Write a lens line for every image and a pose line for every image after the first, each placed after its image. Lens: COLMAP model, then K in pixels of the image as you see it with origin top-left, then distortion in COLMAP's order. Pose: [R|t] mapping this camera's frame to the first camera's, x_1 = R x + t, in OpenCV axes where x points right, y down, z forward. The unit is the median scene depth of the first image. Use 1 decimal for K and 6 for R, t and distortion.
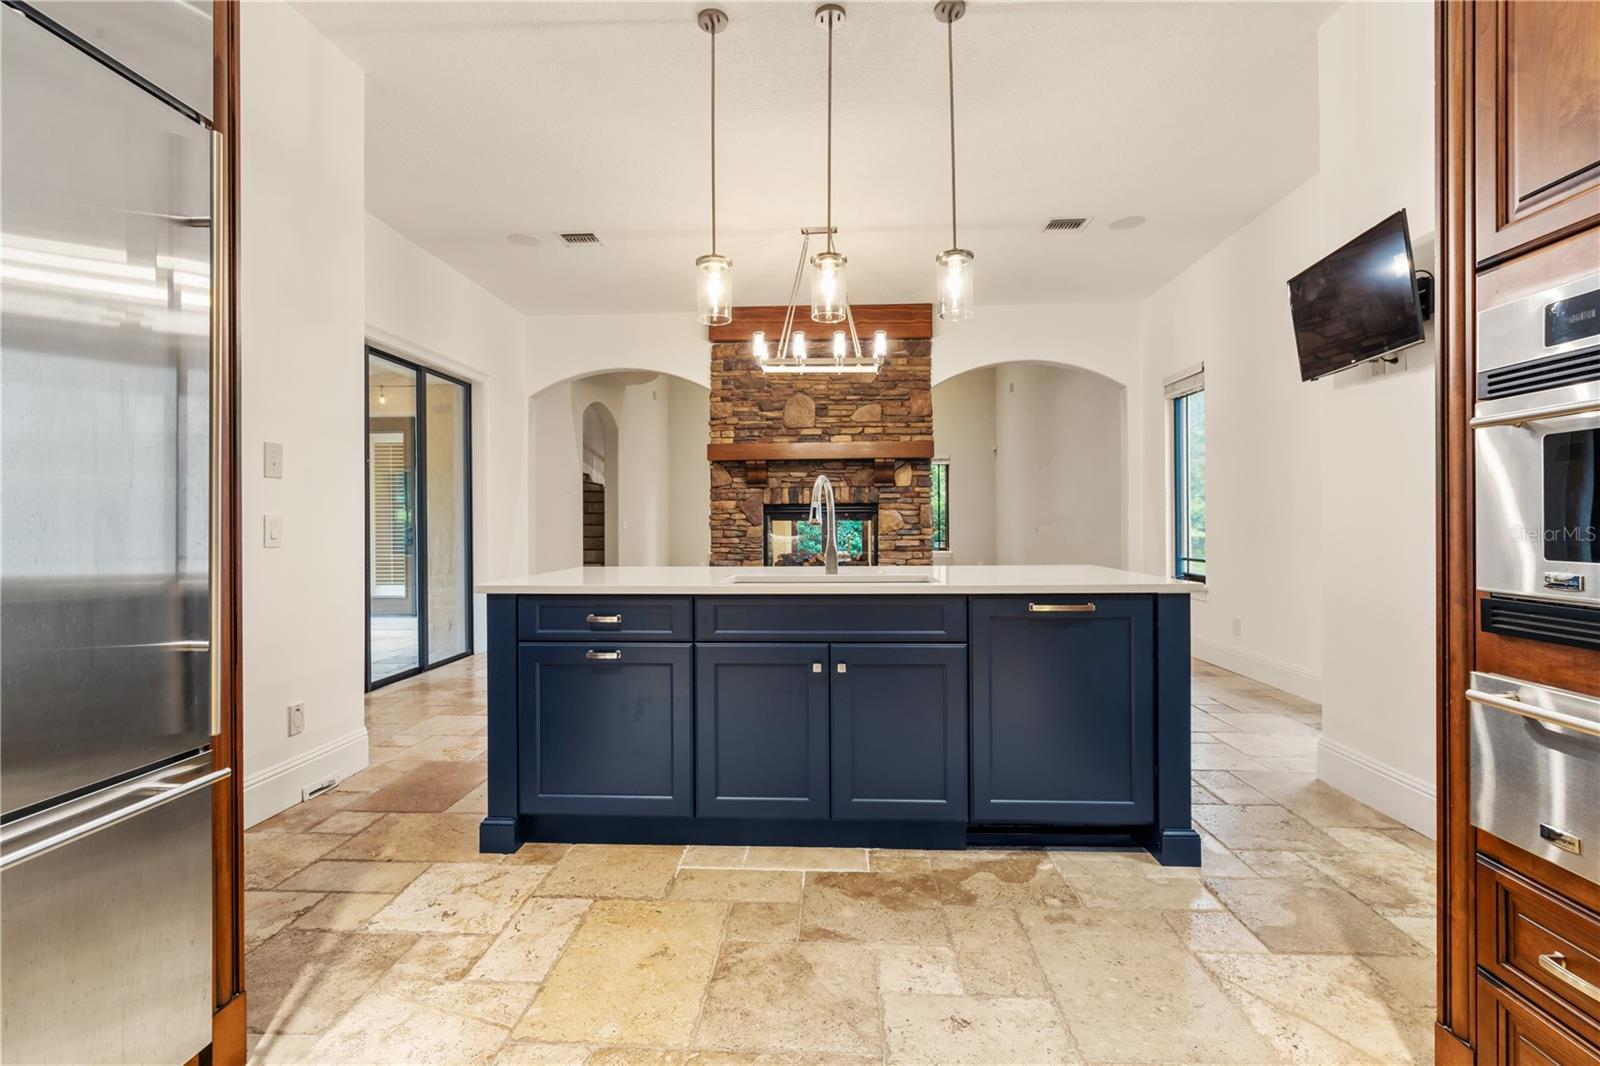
lens RADIAL K [[728.3, 0, 806.4], [0, 728.3, 523.6], [0, 0, 1]] dist [-0.004510, 0.002119]
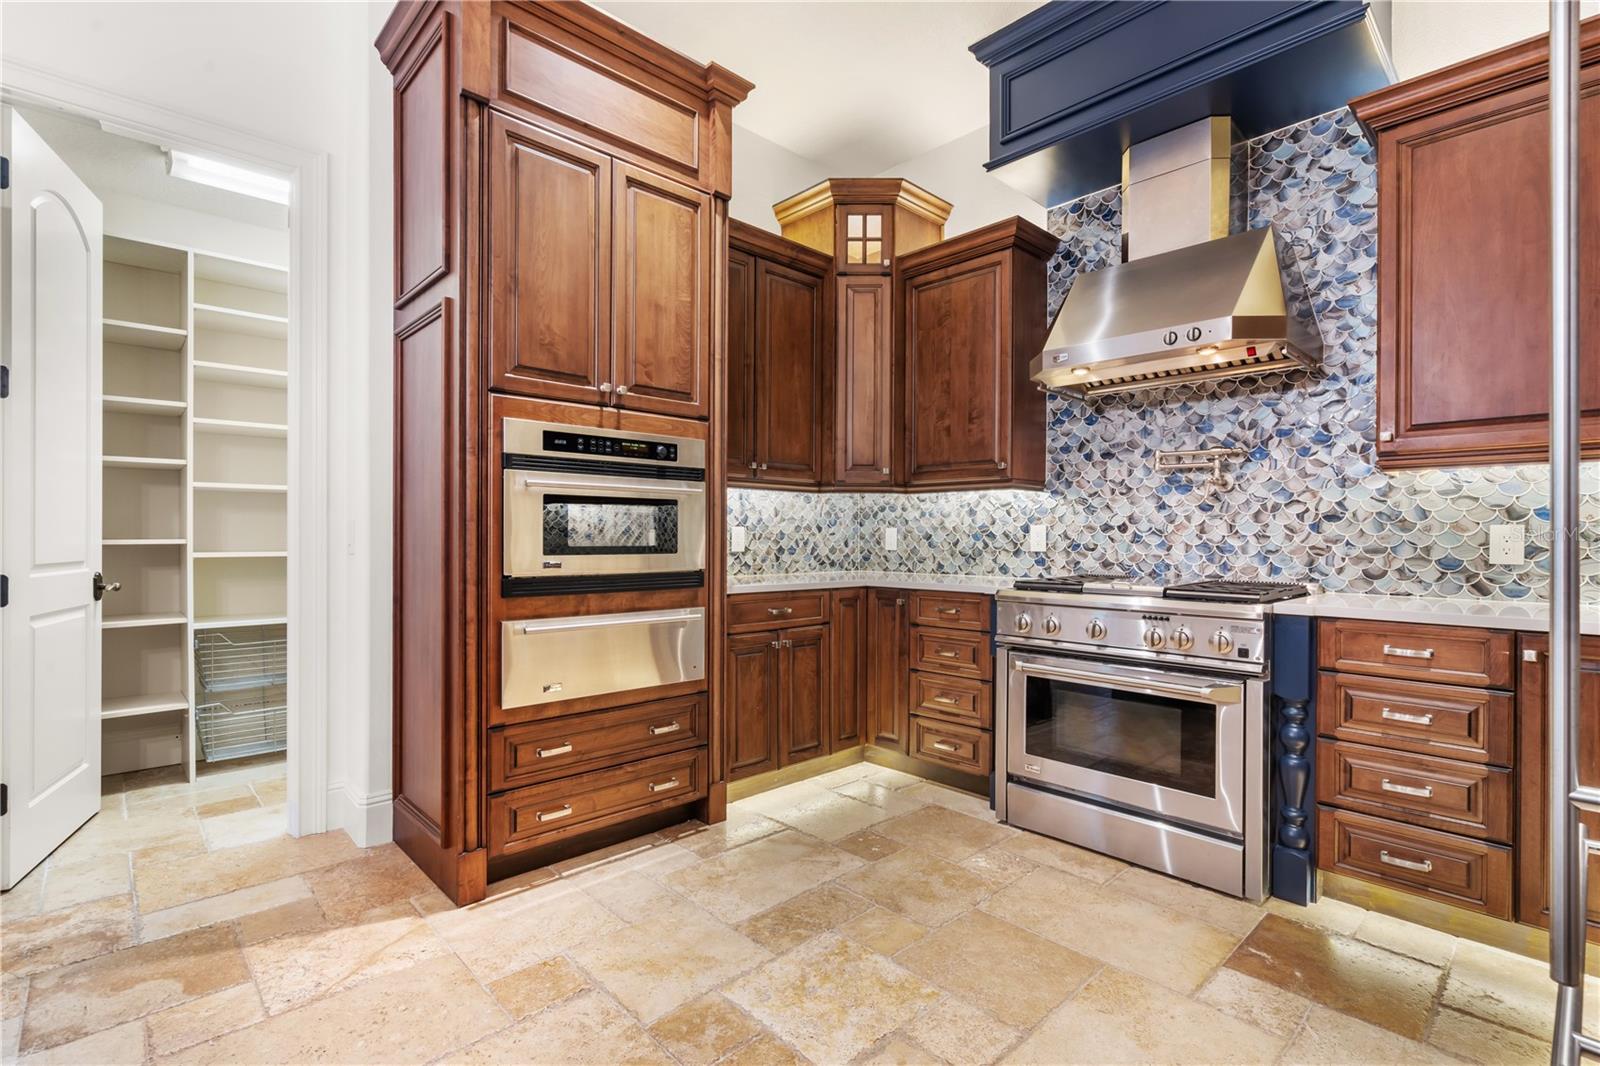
lens RADIAL K [[728.3, 0, 814.5], [0, 728.3, 541.6], [0, 0, 1]] dist [-0.004510, 0.002119]
pose [[-0.716987, -0.003461, 0.697077, -0.492144], [-0.000614, 0.999990, 0.004333, 0.002270], [-0.697086, 0.002678, -0.716983, 1.020486]]
